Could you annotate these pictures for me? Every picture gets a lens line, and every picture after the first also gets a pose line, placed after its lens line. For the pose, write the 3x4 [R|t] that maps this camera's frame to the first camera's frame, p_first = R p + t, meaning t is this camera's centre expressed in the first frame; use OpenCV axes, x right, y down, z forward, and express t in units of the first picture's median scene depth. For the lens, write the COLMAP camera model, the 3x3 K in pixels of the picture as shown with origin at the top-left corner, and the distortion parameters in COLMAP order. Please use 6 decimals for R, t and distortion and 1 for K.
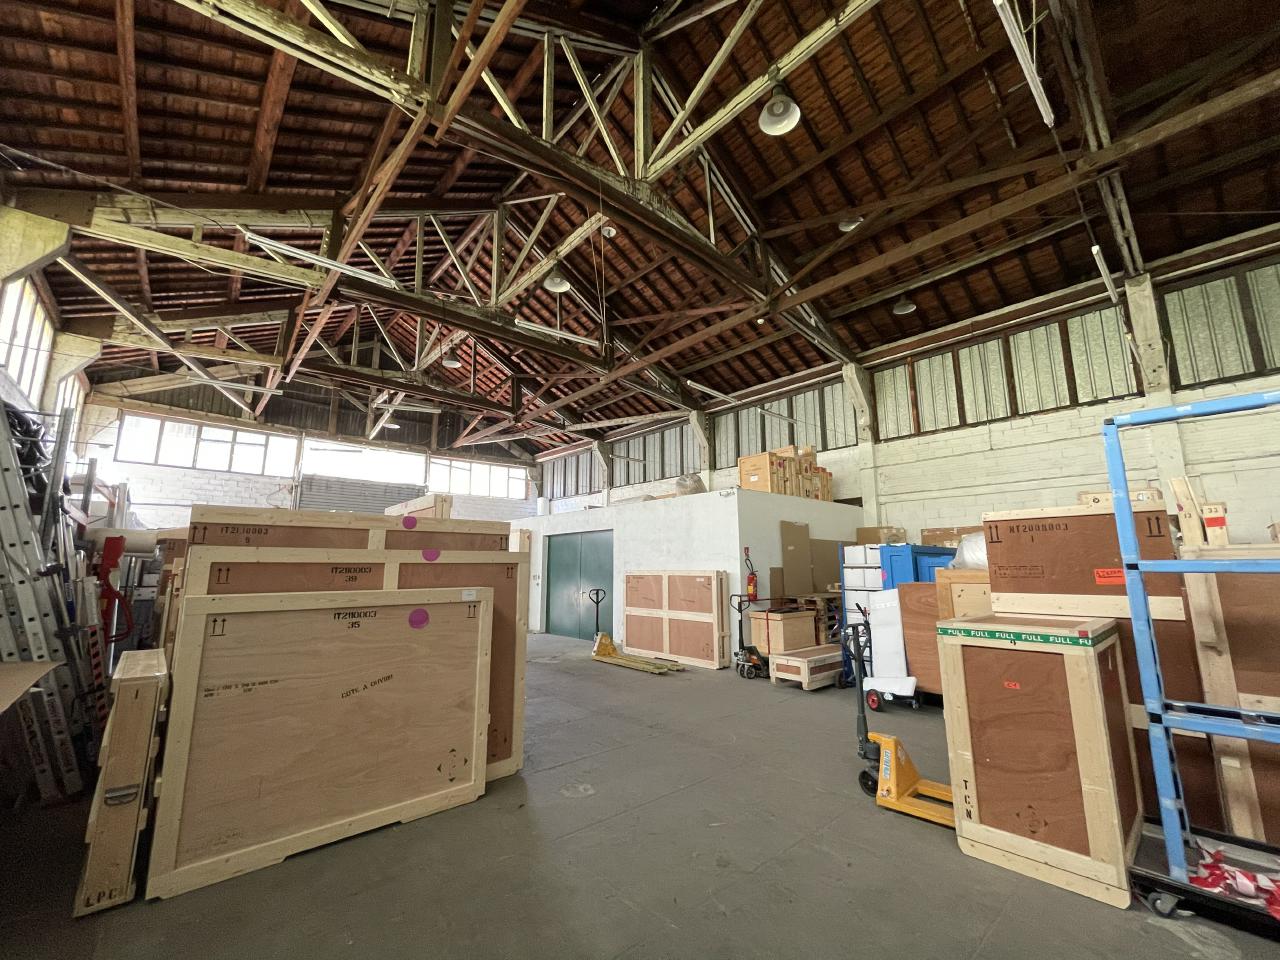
lens RADIAL K [[517.8, 0, 640.2], [0, 517.8, 479.4], [0, 0, 1]] dist [-0.003343, 0.000221]
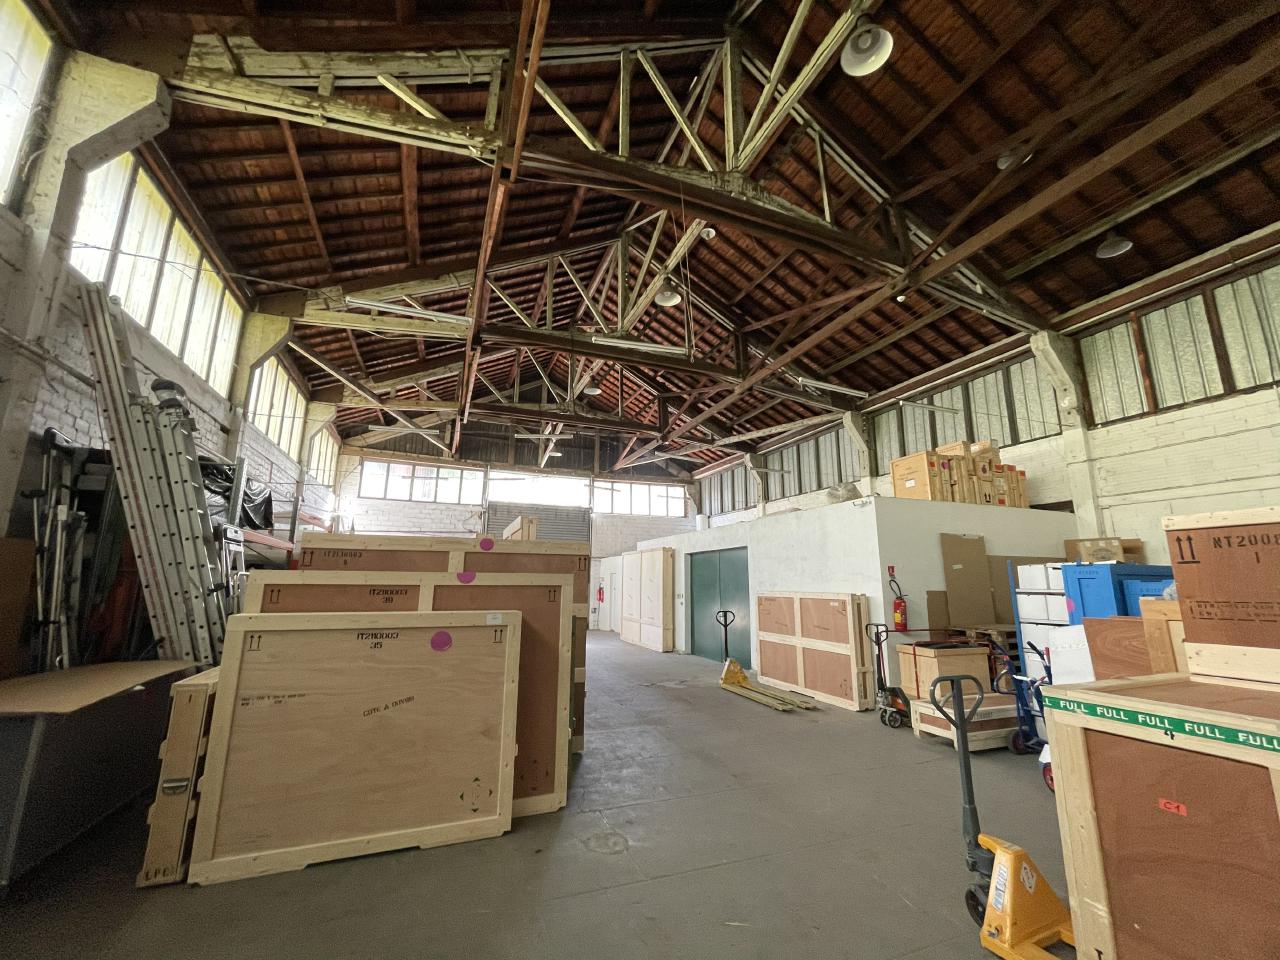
lens RADIAL K [[517.8, 0, 638.2], [0, 517.8, 479.7], [0, 0, 1]] dist [-0.003343, 0.000221]
pose [[0.938286, -0.058085, -0.340947, 0.124588], [0.047436, 0.998093, -0.039494, 0.005417], [0.342591, 0.020883, 0.939253, 0.075930]]
